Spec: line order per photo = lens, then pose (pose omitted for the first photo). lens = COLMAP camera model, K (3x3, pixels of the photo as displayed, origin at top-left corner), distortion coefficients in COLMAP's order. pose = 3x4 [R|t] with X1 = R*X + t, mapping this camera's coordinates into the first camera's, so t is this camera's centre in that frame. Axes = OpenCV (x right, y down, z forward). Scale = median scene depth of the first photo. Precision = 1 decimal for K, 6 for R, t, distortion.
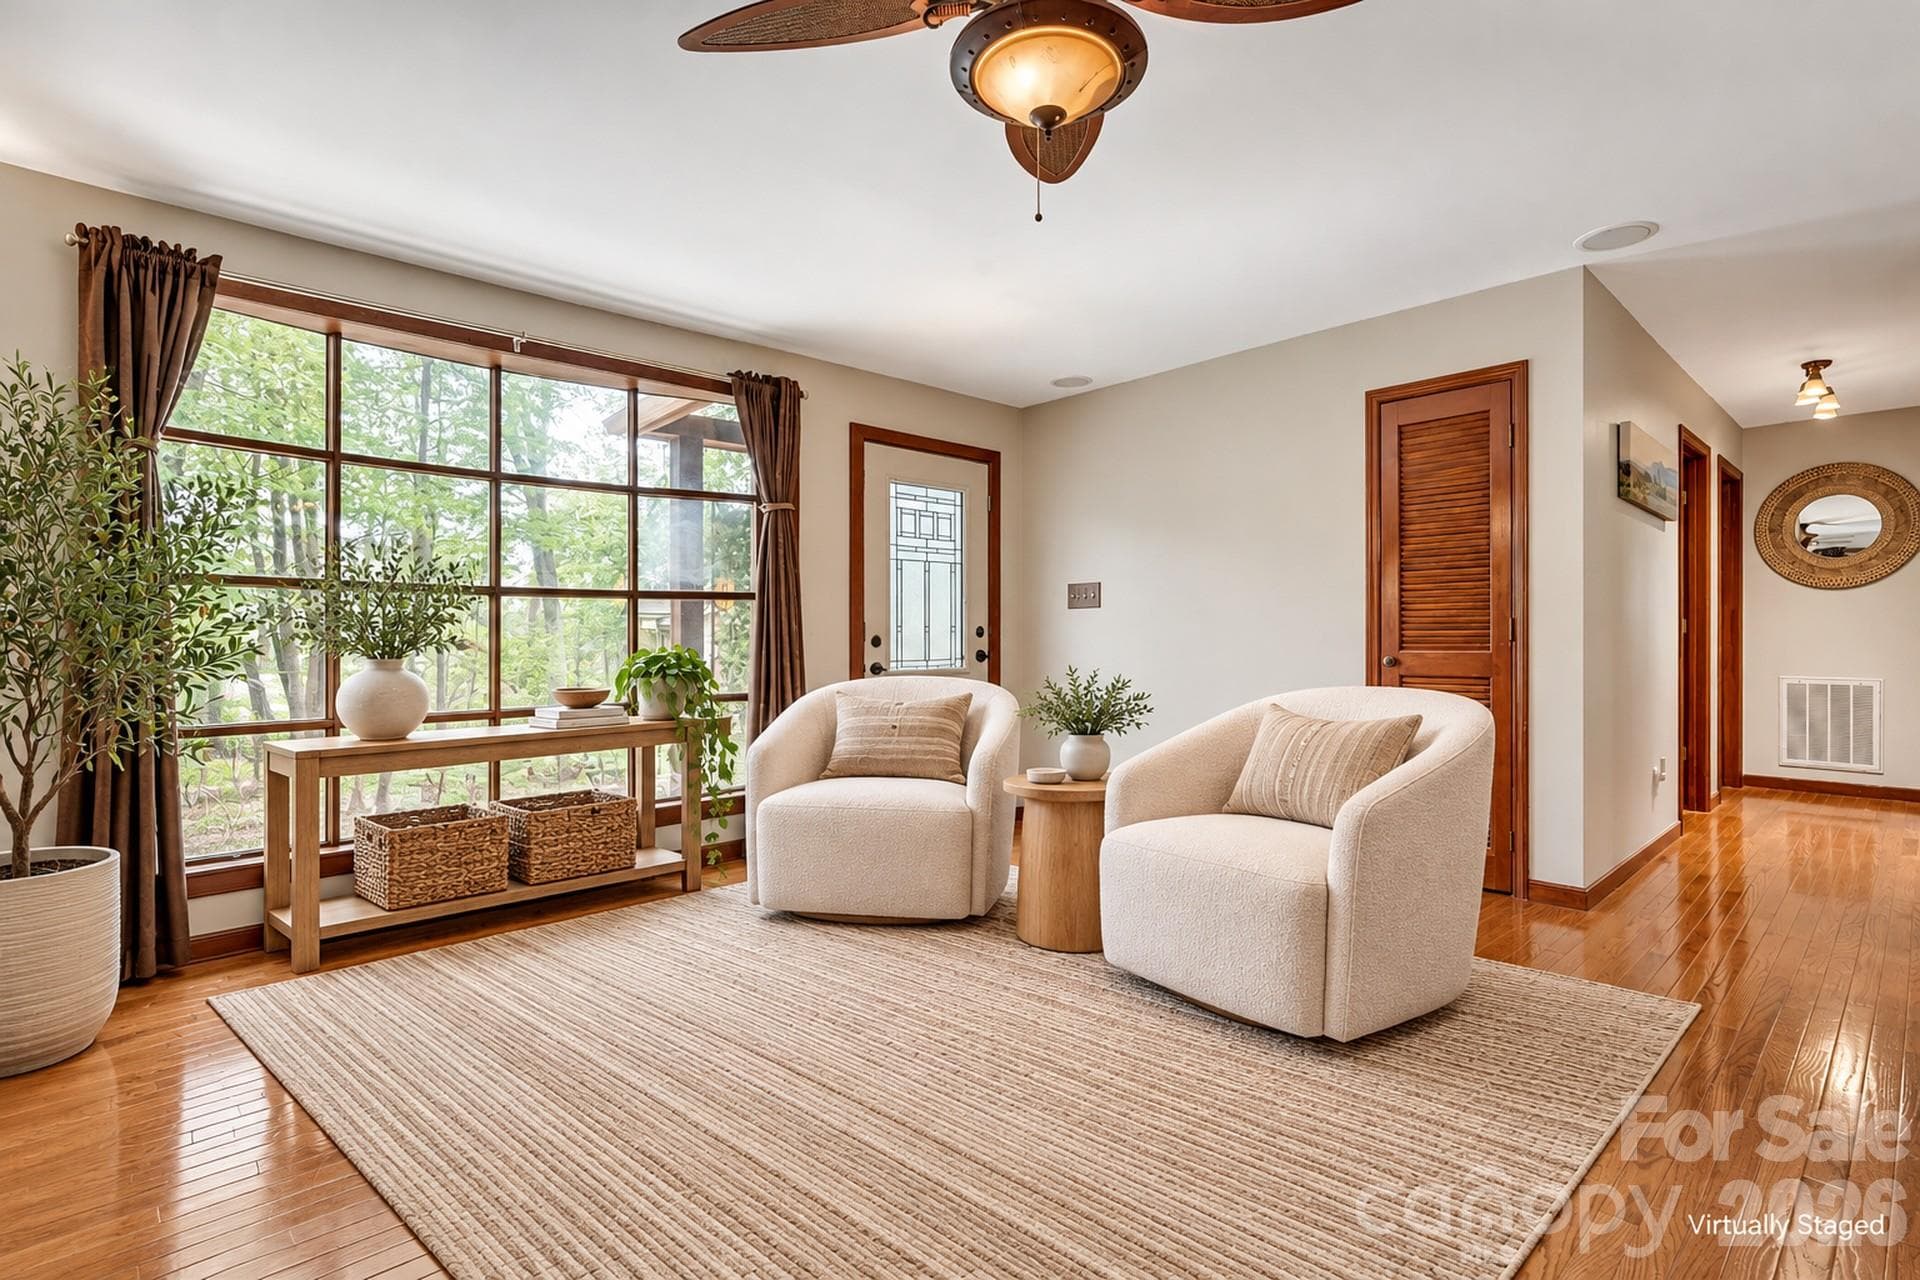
lens RADIAL K [[895.6, 0, 967.1], [0, 895.6, 633.8], [0, 0, 1]] dist [-0.008187, 0.002358]
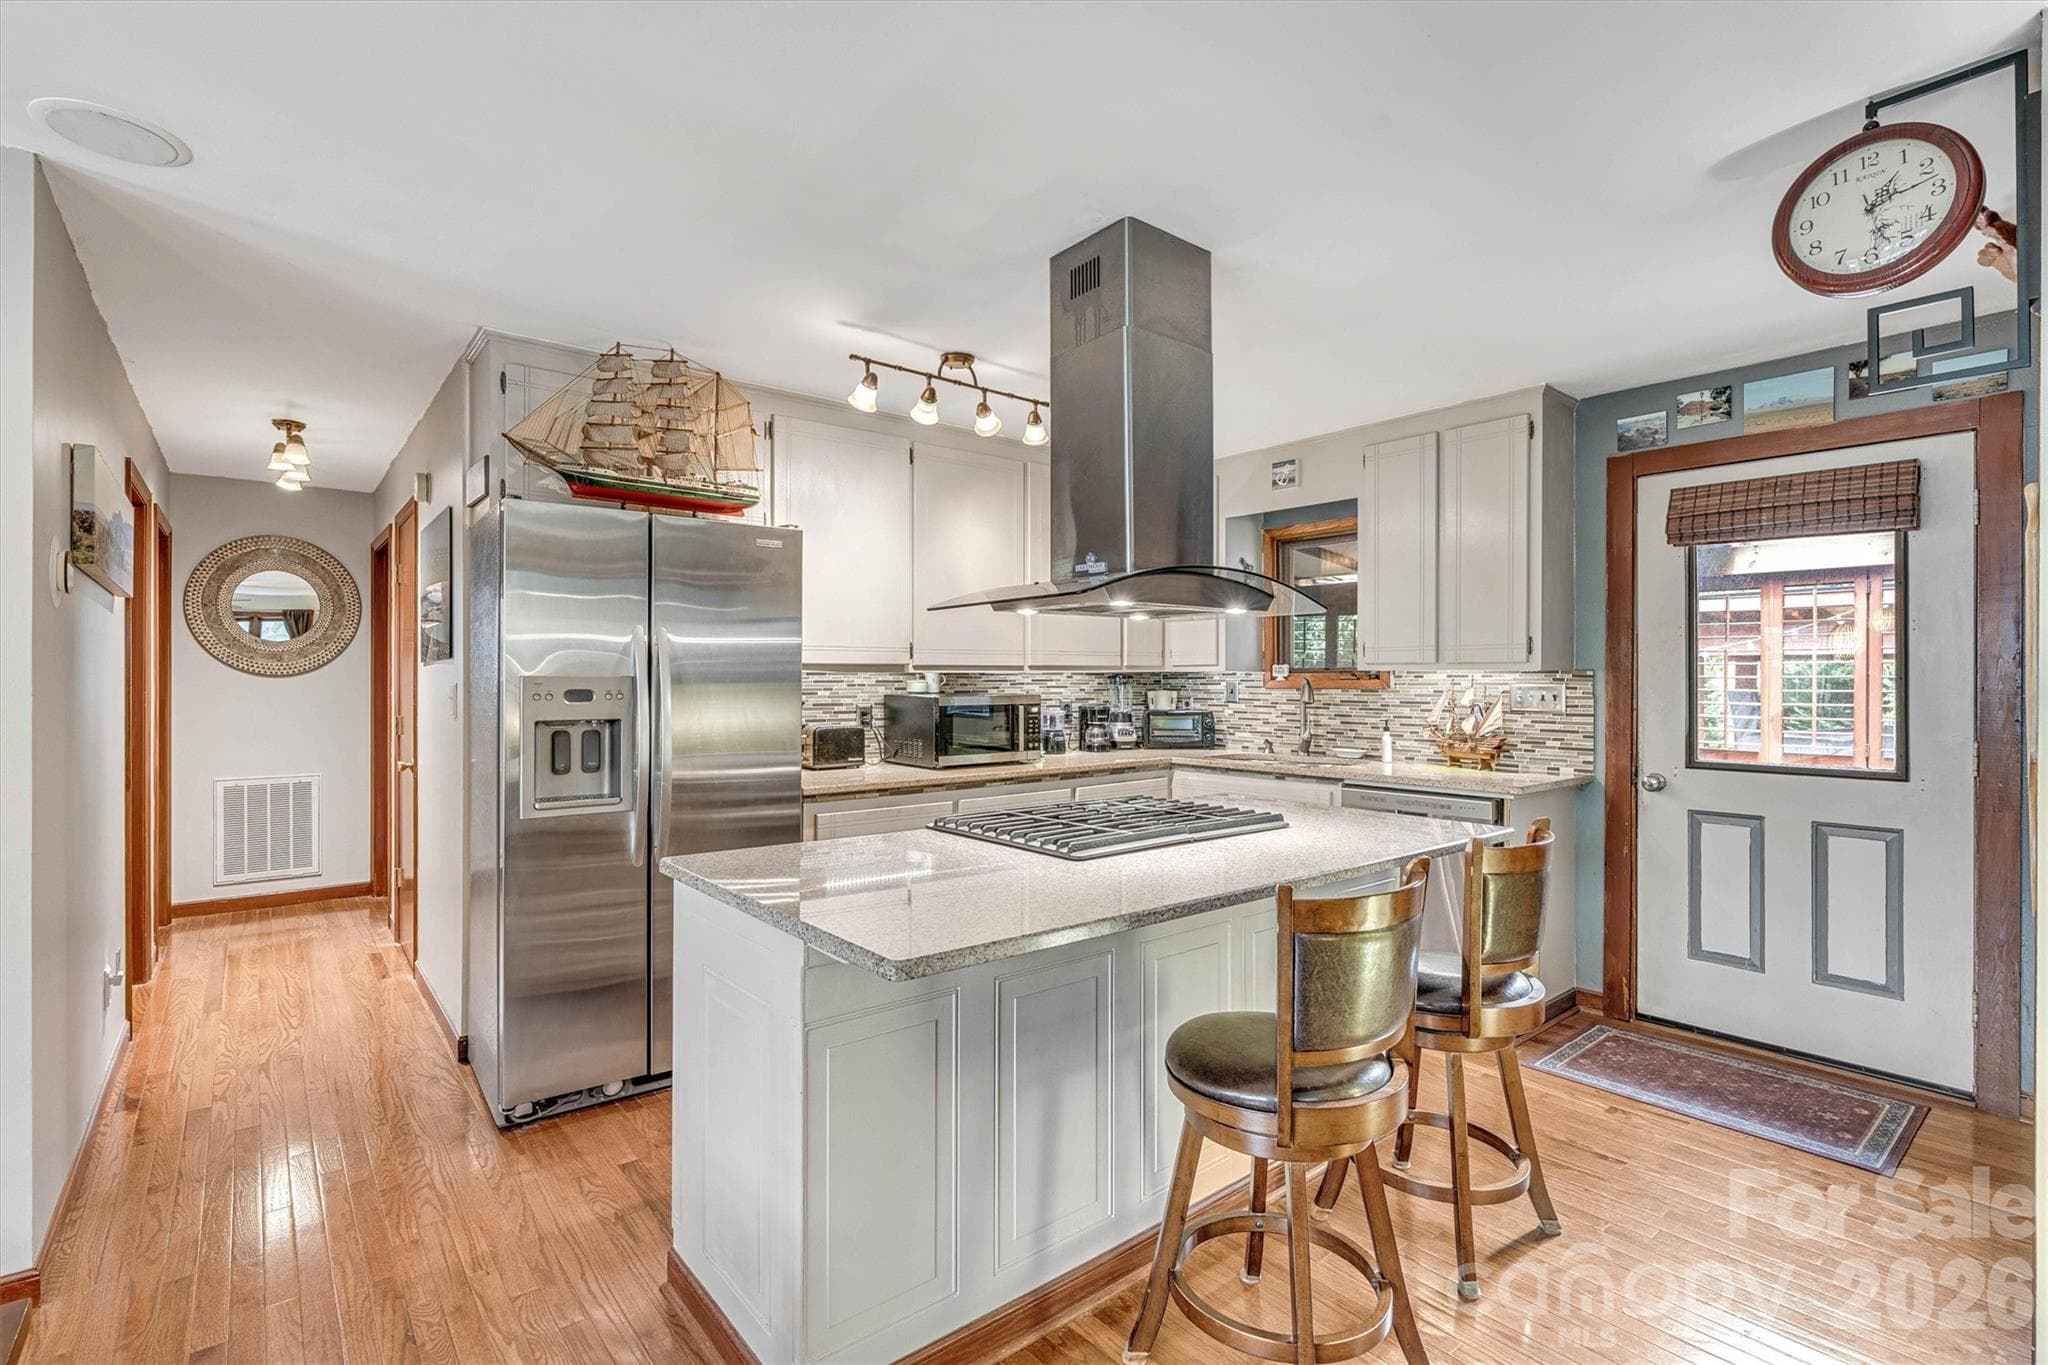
lens RADIAL K [[955.3, 0, 1027.2], [0, 955.3, 684.1], [0, 0, 1]] dist [-0.008187, 0.002358]
pose [[0.066278, -0.004006, 0.997793, 0.095539], [-0.001141, 0.999991, 0.004091, -0.058015], [-0.997801, -0.001410, 0.066273, 0.232593]]
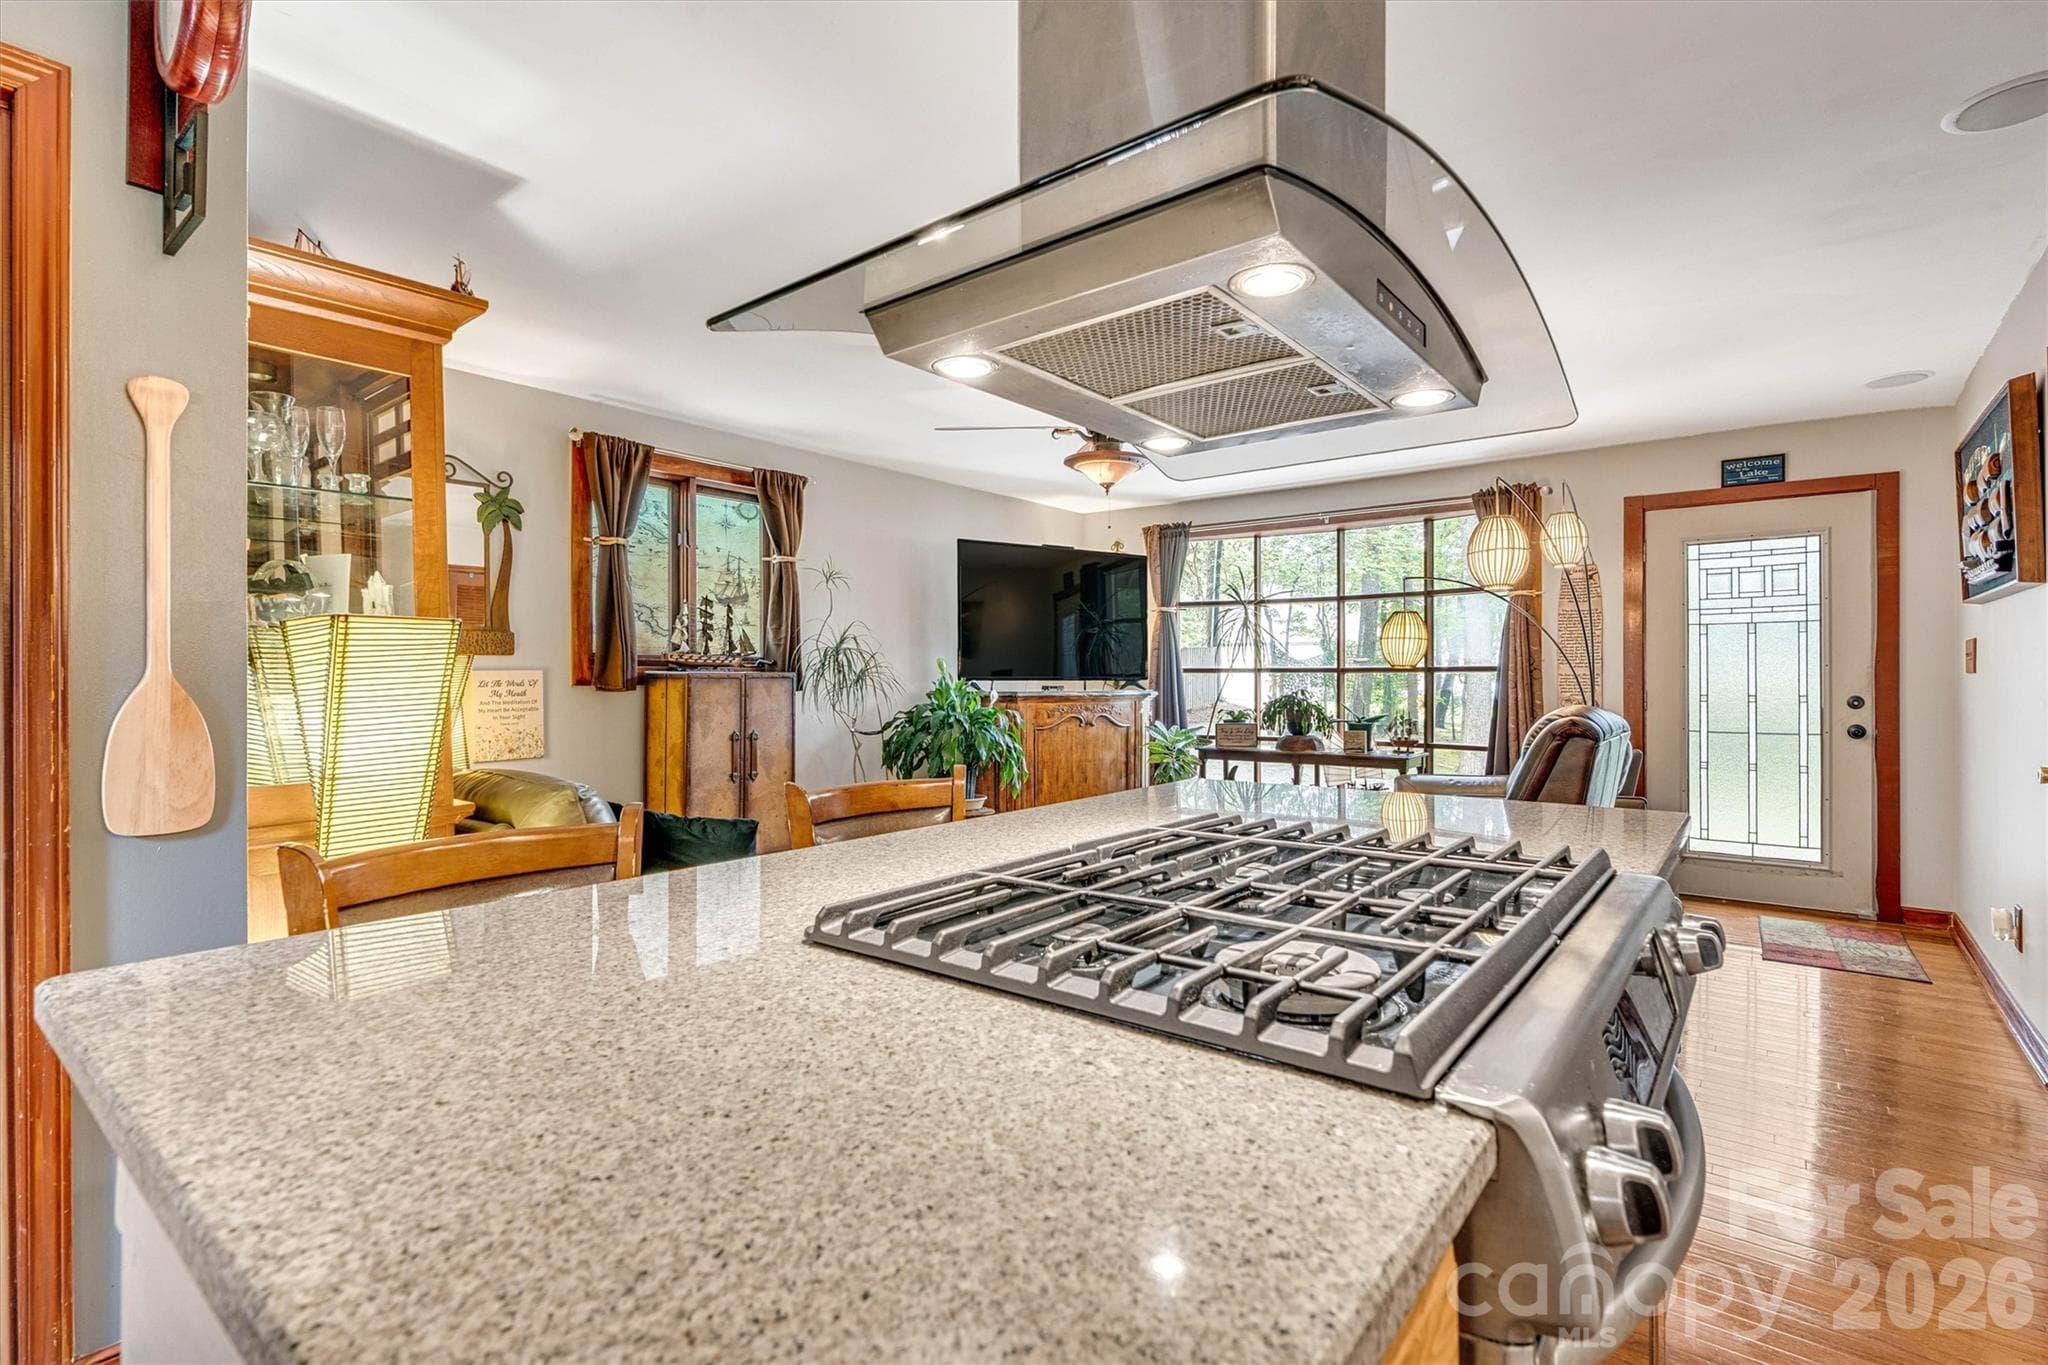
lens RADIAL K [[955.3, 0, 1026.9], [0, 955.3, 677.3], [0, 0, 1]] dist [-0.008187, 0.002358]
pose [[0.140372, 0.003714, -0.990092, 0.811107], [-0.002322, 0.999991, 0.003422, -0.028213], [0.990096, 0.001819, 0.140379, 0.149716]]
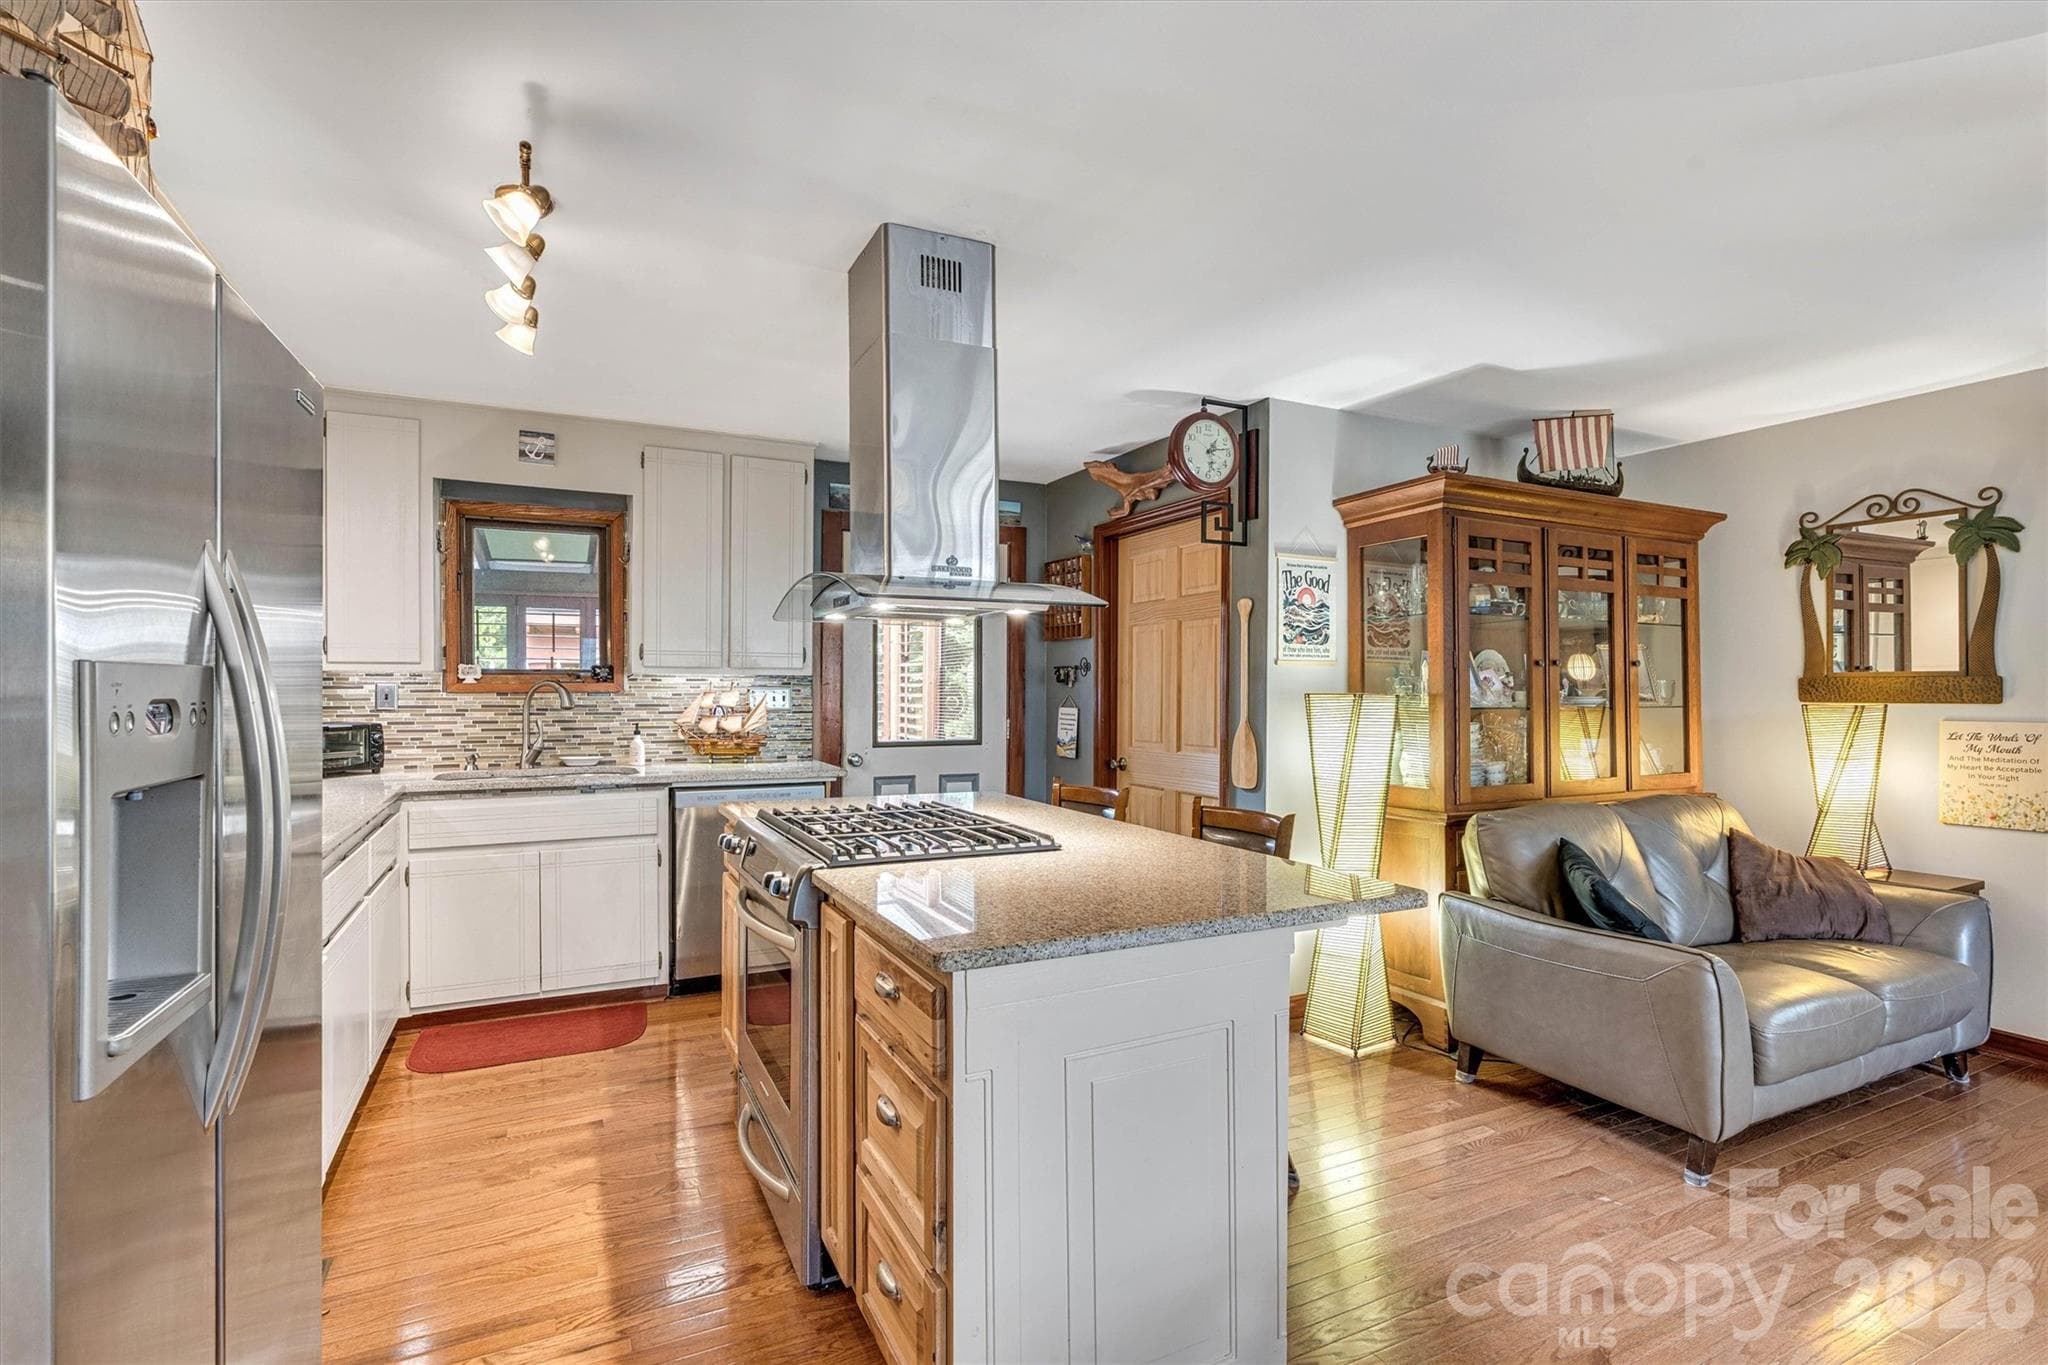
lens RADIAL K [[955.3, 0, 1037.0], [0, 955.3, 686.2], [0, 0, 1]] dist [-0.008187, 0.002358]
pose [[-0.956434, -0.000397, 0.291949, 0.393199], [-0.001139, 0.999997, -0.002371, -0.053958], [-0.291947, -0.002601, -0.956431, 0.690806]]
